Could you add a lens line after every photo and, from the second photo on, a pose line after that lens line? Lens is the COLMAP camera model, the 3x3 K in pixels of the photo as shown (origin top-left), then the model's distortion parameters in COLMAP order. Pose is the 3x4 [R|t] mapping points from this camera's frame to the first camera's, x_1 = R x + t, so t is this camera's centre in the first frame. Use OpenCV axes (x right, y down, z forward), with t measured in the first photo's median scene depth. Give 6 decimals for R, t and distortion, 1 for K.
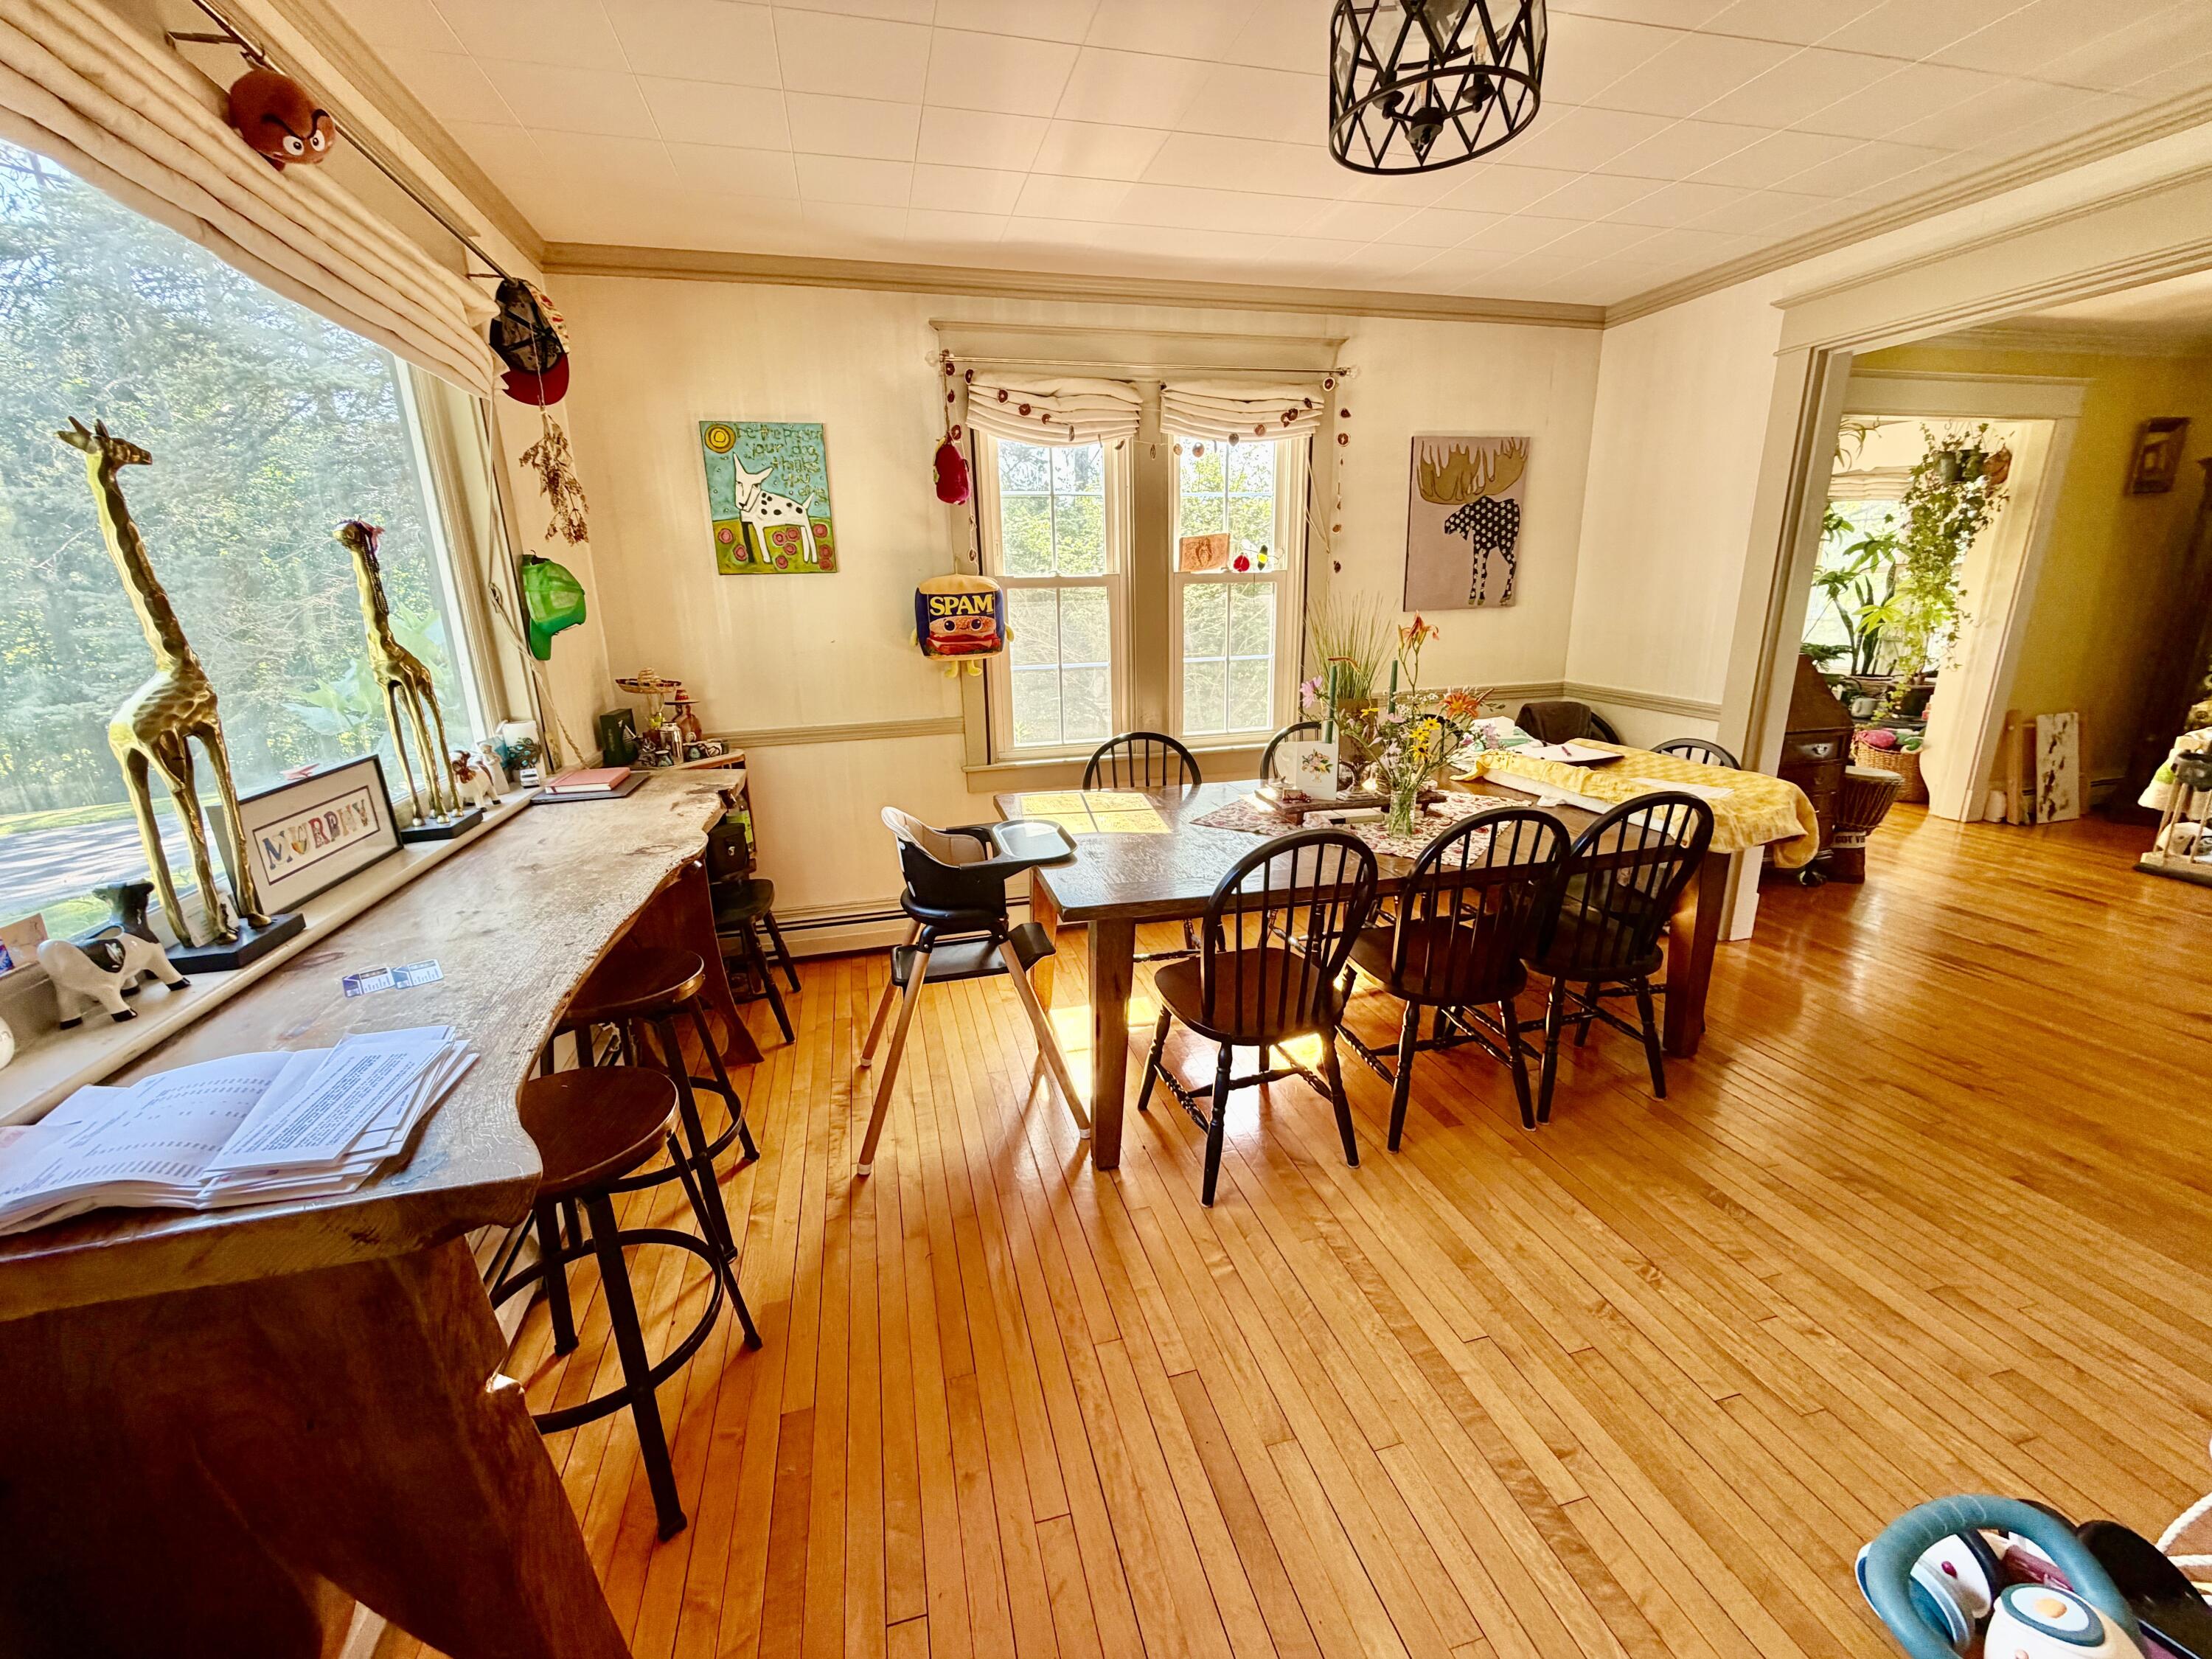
lens RADIAL K [[887.4, 0, 1095.2], [0, 887.4, 835.1], [0, 0, 1]] dist [0.001273, -0.000374]
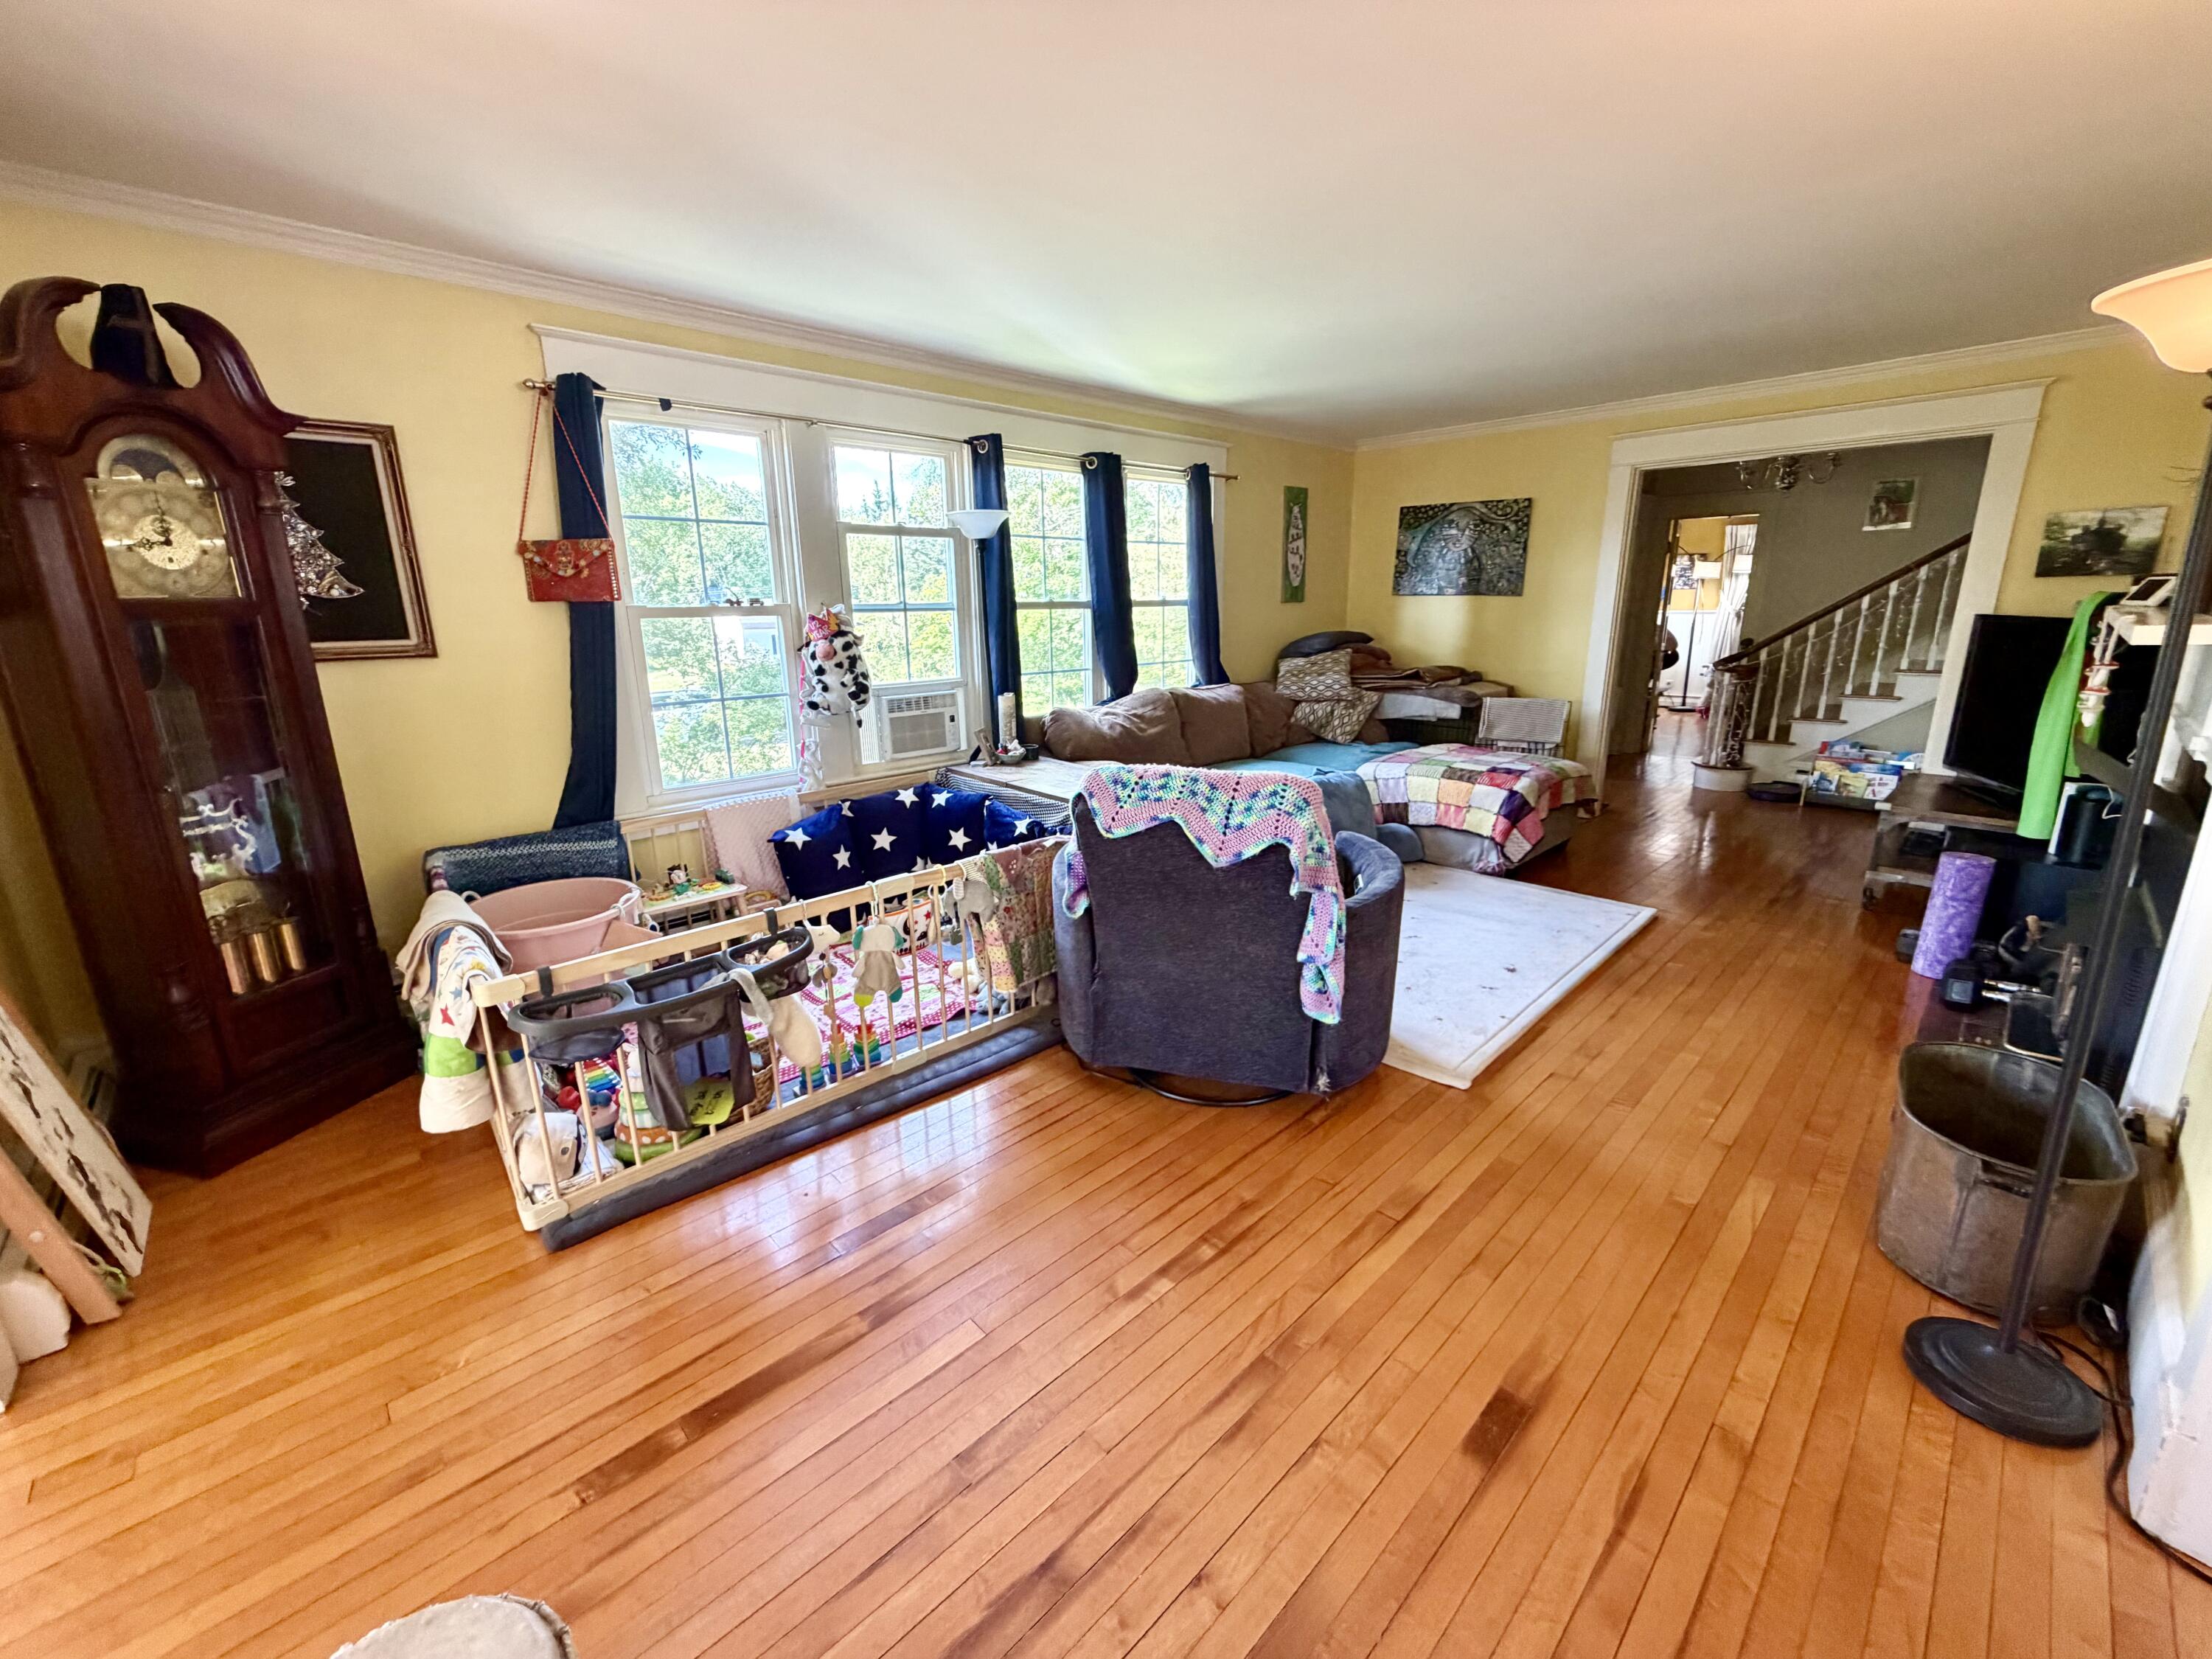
lens RADIAL K [[887.4, 0, 1107.8], [0, 887.4, 822.6], [0, 0, 1]] dist [0.001273, -0.000374]
pose [[-0.486937, -0.188243, 0.852911, 0.566397], [0.251343, 0.904996, 0.343233, -0.218030], [-0.836492, 0.381506, -0.393363, 0.725896]]
